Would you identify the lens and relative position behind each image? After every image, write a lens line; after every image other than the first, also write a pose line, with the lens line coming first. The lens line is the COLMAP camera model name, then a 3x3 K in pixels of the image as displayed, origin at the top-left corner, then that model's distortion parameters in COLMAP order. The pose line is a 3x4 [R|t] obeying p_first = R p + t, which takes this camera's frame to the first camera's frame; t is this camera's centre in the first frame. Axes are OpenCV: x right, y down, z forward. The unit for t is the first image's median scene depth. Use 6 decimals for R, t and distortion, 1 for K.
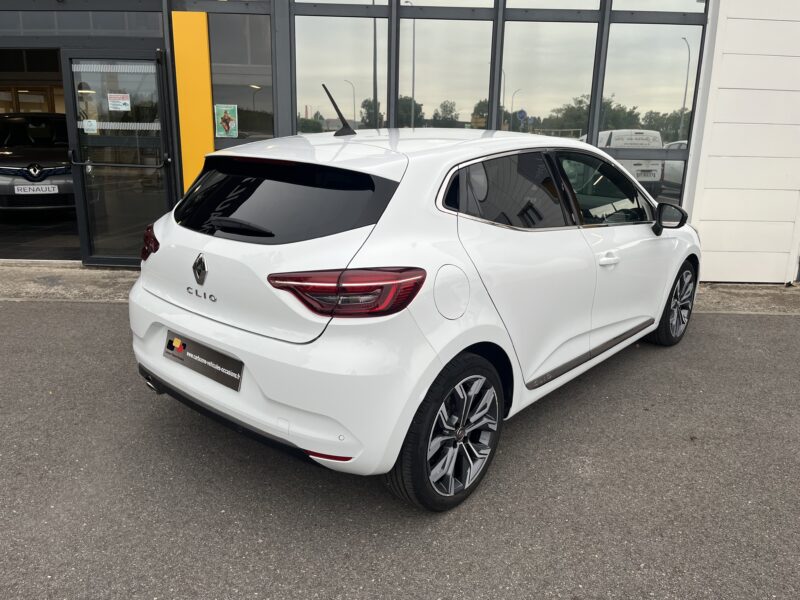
lens RADIAL K [[605.8, 0, 401.8], [0, 605.8, 290.5], [0, 0, 1]] dist [0.114564, -0.157897]
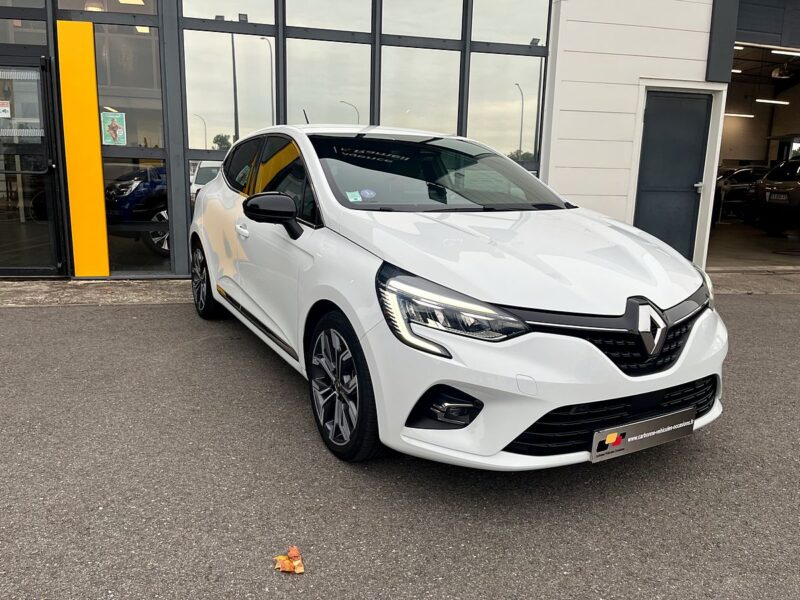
lens RADIAL K [[605.8, 0, 390.3], [0, 605.8, 297.7], [0, 0, 1]] dist [0.101822, -0.139687]
pose [[0.977497, -0.038842, 0.207343, -0.065294], [0.048348, 0.997990, -0.040977, 0.065860], [-0.205335, 0.050079, 0.977410, -0.068451]]
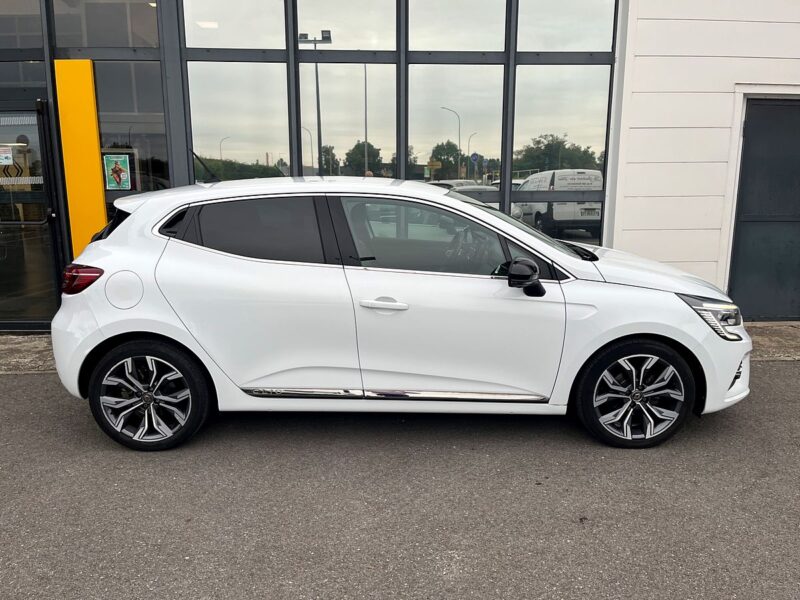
lens RADIAL K [[606.3, 0, 391.5], [0, 606.3, 300.1], [0, 0, 1]] dist [0.109597, -0.149388]
pose [[0.998711, -0.032802, 0.038724, 0.091830], [0.034792, 0.998047, -0.051887, -0.019373], [-0.036946, 0.053167, 0.997902, 0.060287]]
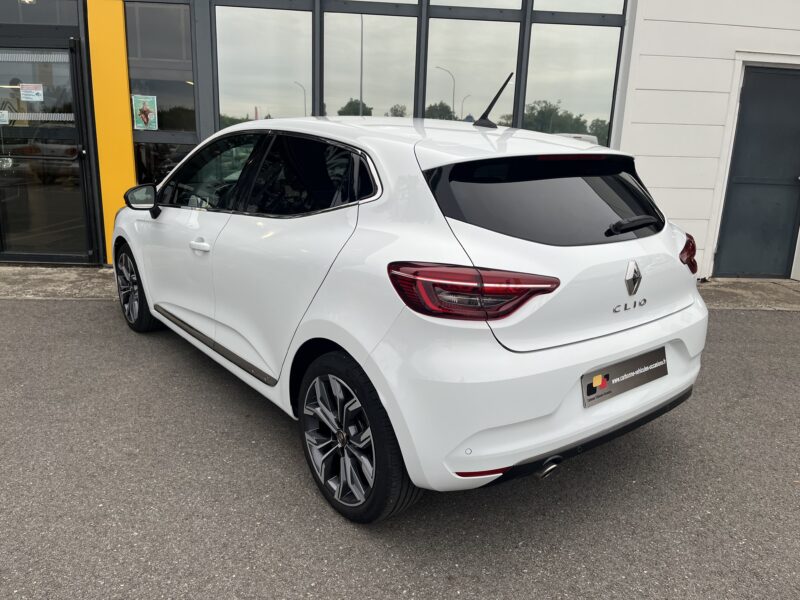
lens RADIAL K [[606.3, 0, 395.7], [0, 606.3, 295.1], [0, 0, 1]] dist [0.109214, -0.150312]
pose [[0.997728, -0.004241, 0.067240, 0.043650], [0.004177, 0.999991, 0.001081, 0.012809], [-0.067244, -0.000798, 0.997736, 0.002411]]
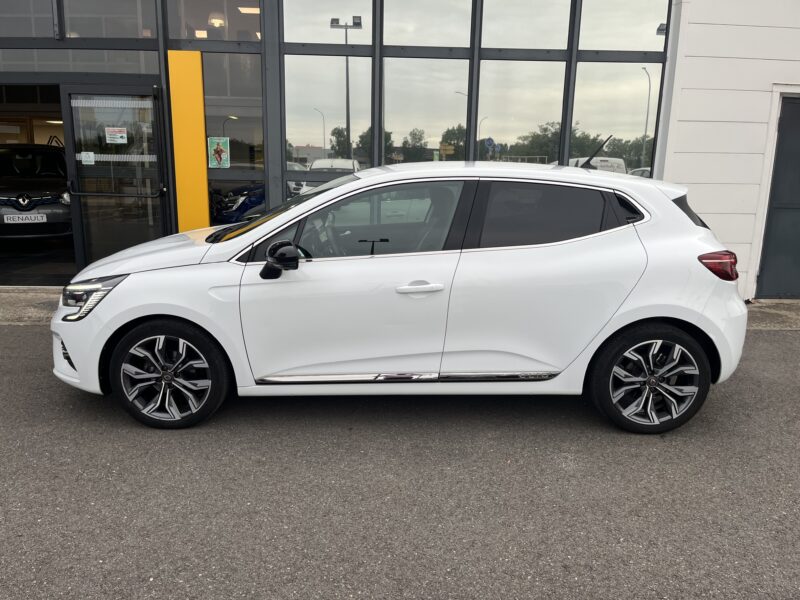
lens RADIAL K [[605.8, 0, 390.3], [0, 605.8, 297.7], [0, 0, 1]] dist [0.101822, -0.139687]
pose [[0.999512, -0.011088, 0.029199, -0.025648], [0.011977, 0.999464, -0.030476, 0.009010], [-0.028846, 0.030811, 0.999109, -0.053907]]
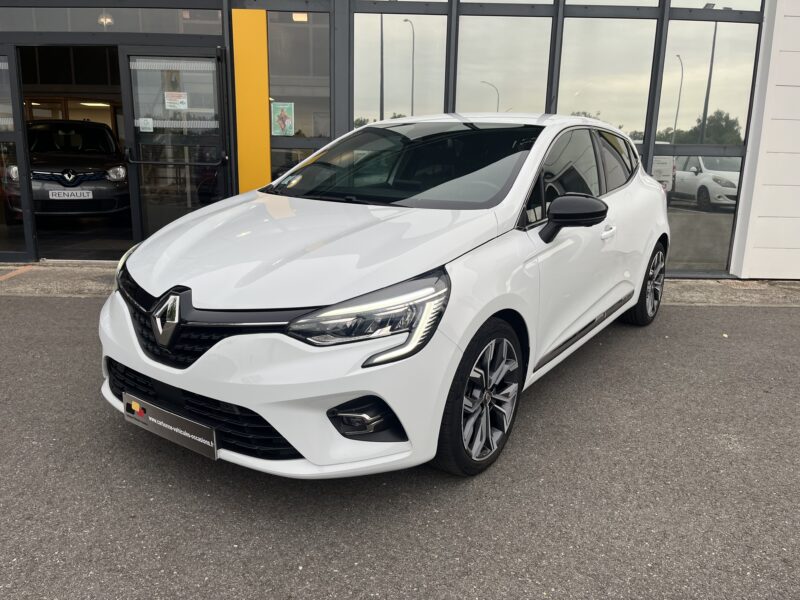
lens RADIAL K [[606.3, 0, 395.7], [0, 606.3, 295.1], [0, 0, 1]] dist [0.109214, -0.150312]
pose [[0.999965, -0.004639, 0.006894, -0.114804], [0.004793, 0.999735, -0.022514, 0.034163], [-0.006788, 0.022546, 0.999723, 0.010405]]
